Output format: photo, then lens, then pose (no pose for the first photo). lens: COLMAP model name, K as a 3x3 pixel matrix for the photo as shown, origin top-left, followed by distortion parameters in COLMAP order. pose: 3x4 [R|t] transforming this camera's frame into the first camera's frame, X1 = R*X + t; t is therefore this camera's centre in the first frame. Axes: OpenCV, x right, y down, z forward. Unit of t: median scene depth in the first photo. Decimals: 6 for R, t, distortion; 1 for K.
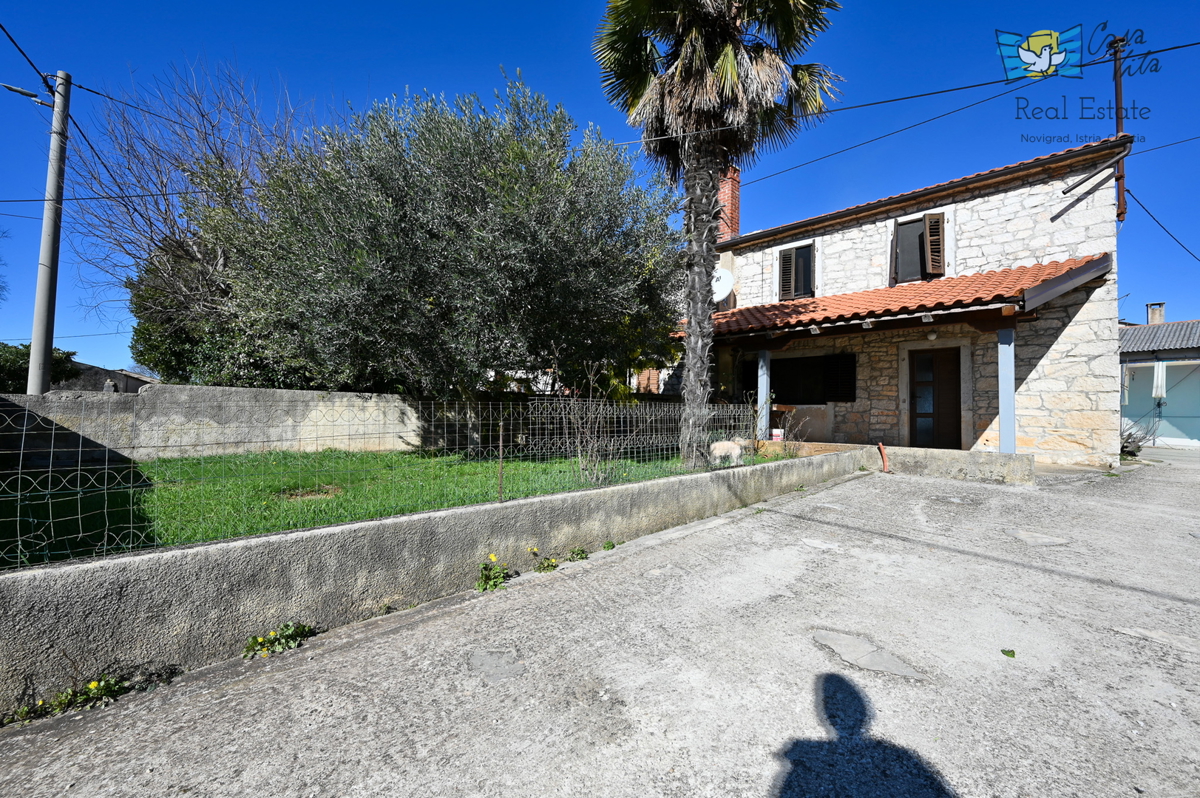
lens RADIAL K [[495.1, 0, 595.7], [0, 495.1, 400.7], [0, 0, 1]] dist [-0.001942, -0.000247]
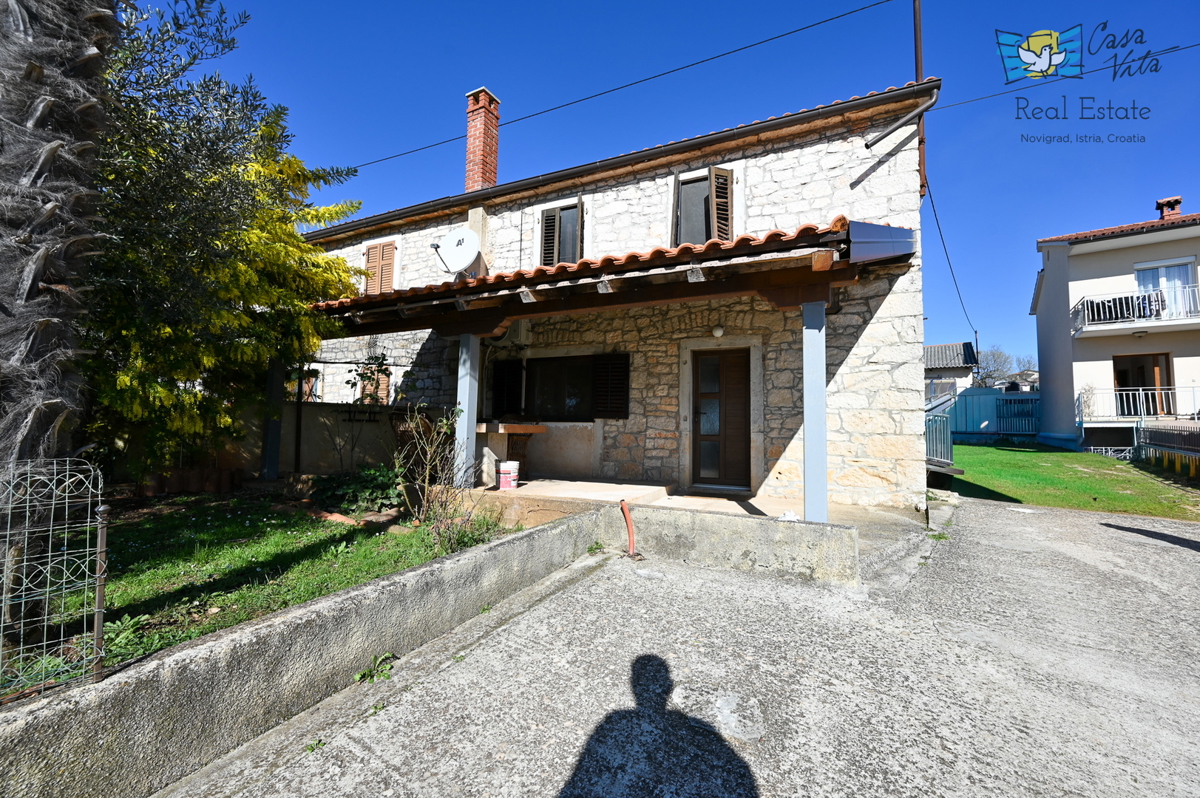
lens RADIAL K [[469.8, 0, 601.2], [0, 469.8, 402.1], [0, 0, 1]] dist [-0.004456, 0.000536]
pose [[0.949054, 0.013619, 0.314819, 0.305953], [-0.009542, 0.999850, -0.014487, -0.013679], [-0.314969, 0.010745, 0.949041, 0.404538]]
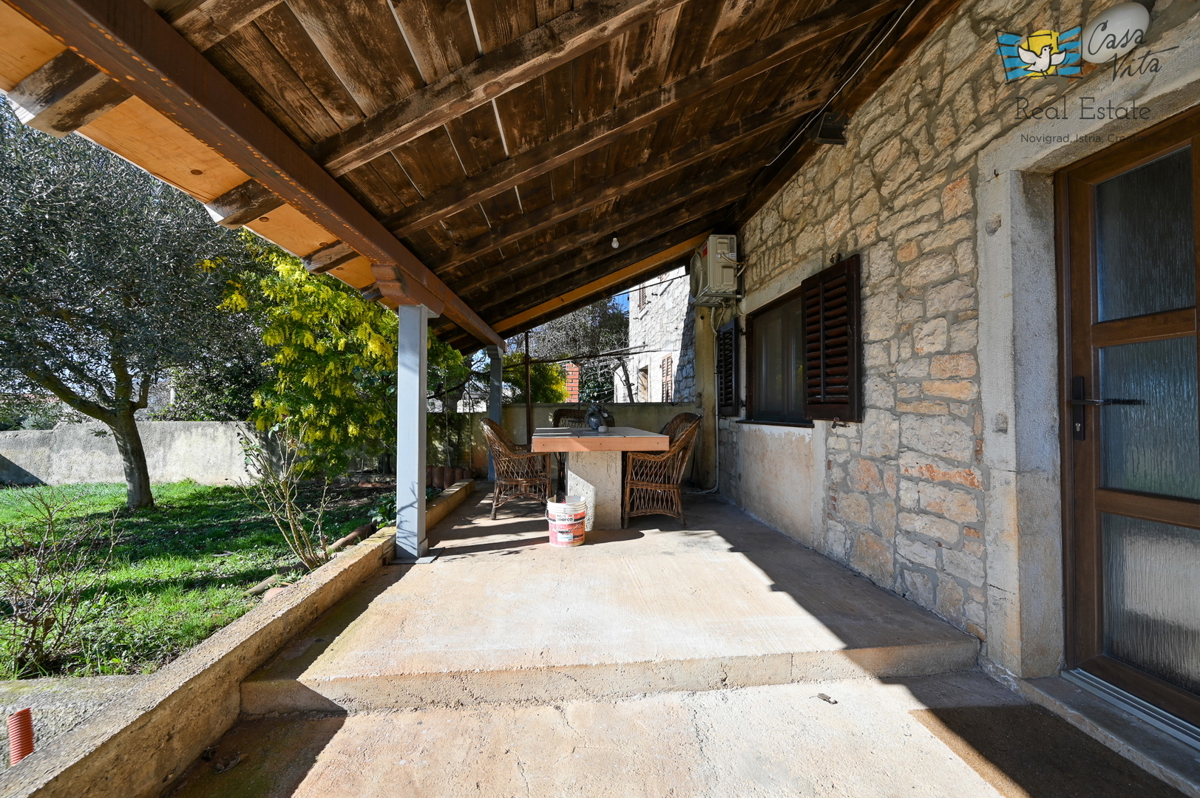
lens RADIAL K [[469.8, 0, 595.9], [0, 469.8, 398.4], [0, 0, 1]] dist [-0.004456, 0.000536]
pose [[0.700085, -0.039227, -0.712981, 0.695999], [0.046470, 0.998876, -0.009327, -0.017769], [0.712546, -0.026602, 0.701121, 0.801230]]
